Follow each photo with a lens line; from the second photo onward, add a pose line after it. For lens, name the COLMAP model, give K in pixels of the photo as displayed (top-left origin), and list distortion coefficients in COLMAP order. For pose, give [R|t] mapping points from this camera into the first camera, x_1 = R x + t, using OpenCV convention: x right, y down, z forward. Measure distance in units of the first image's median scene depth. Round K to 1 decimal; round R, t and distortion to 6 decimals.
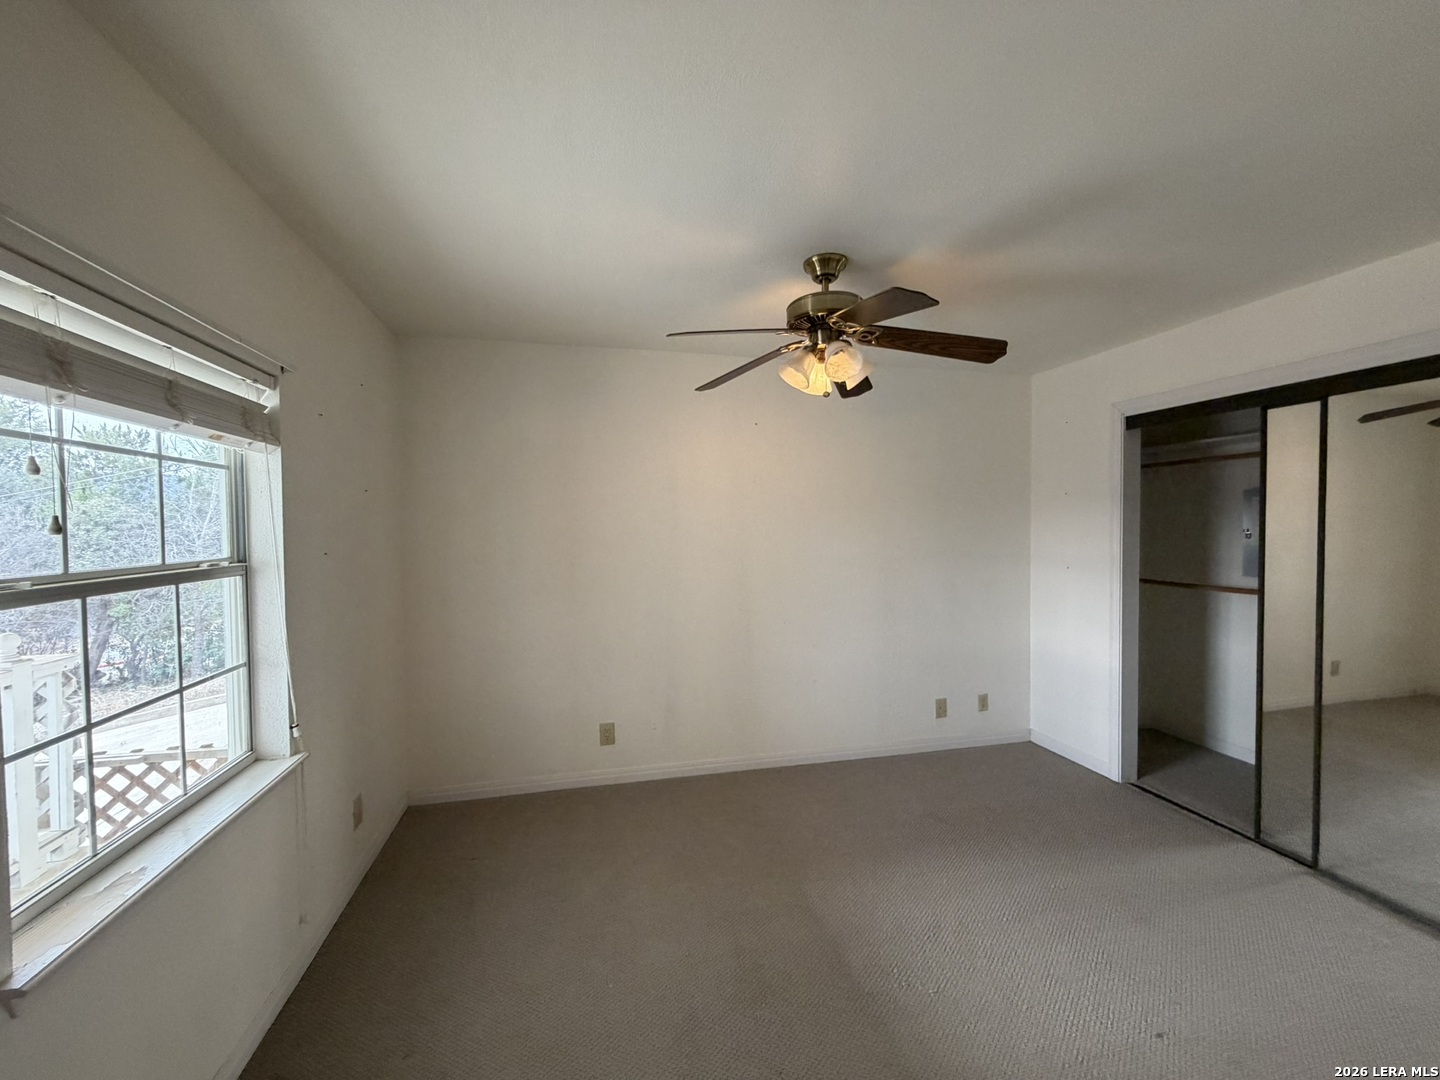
lens RADIAL K [[572.4, 0, 719.4], [0, 572.4, 542.6], [0, 0, 1]] dist [-0.002244, 0.000988]
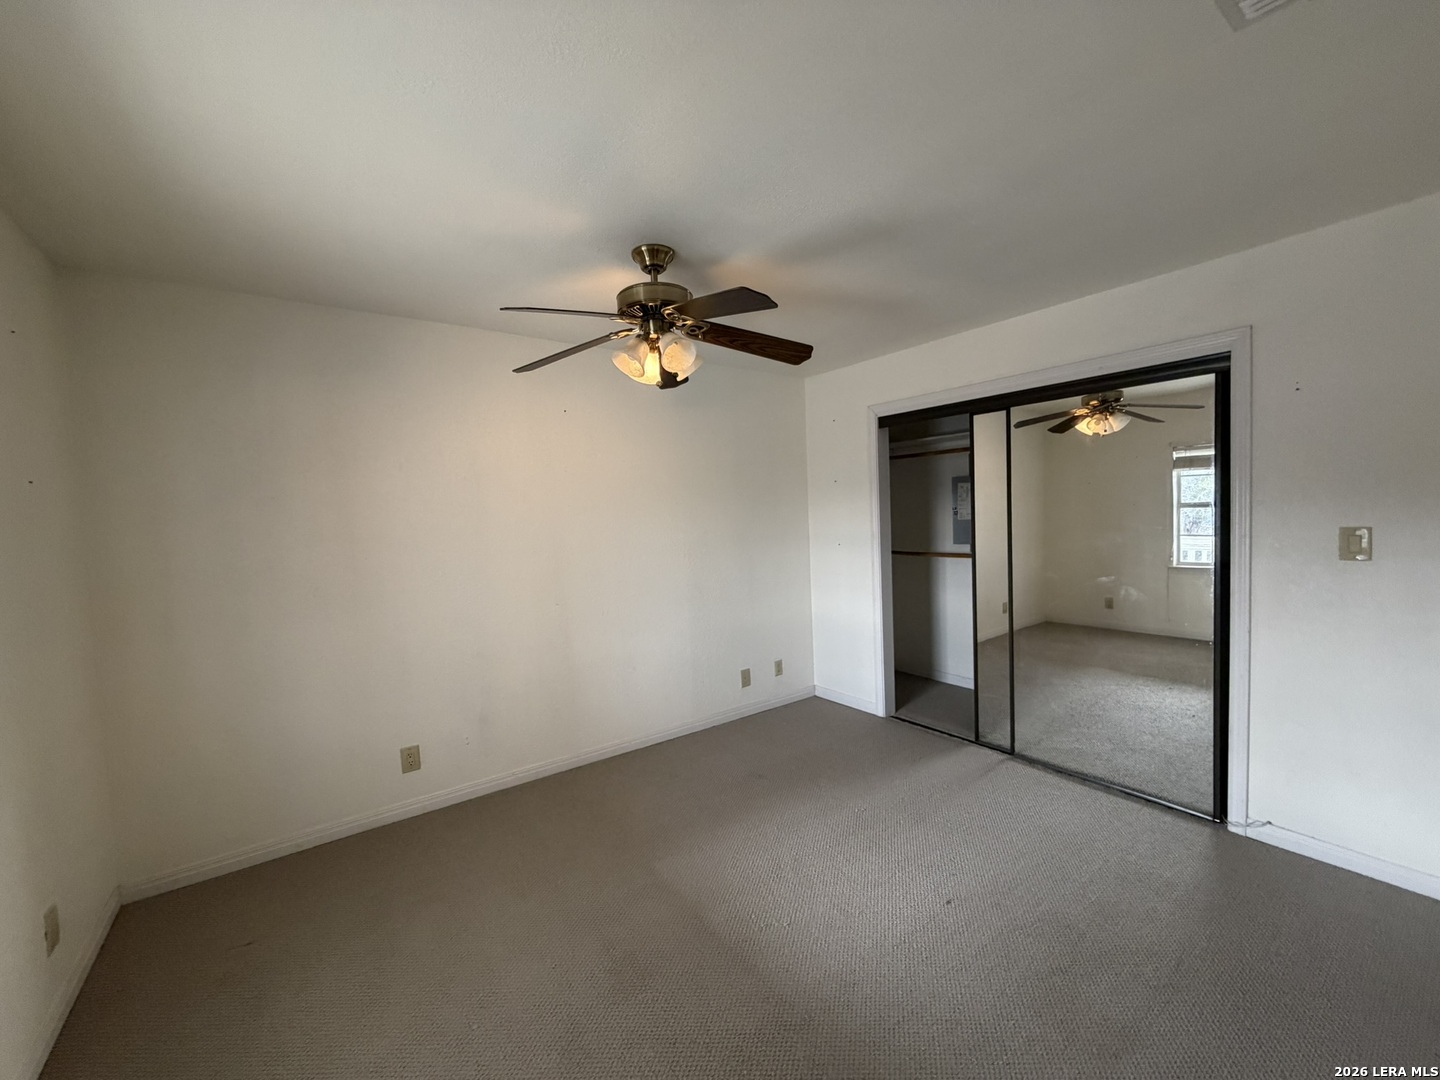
lens RADIAL K [[572.4, 0, 715.8], [0, 572.4, 542.1], [0, 0, 1]] dist [-0.002244, 0.000988]
pose [[0.921167, -0.047379, 0.386273, -0.102245], [0.042653, 0.998873, 0.020803, 0.005102], [-0.386823, -0.002687, 0.922150, 0.014017]]
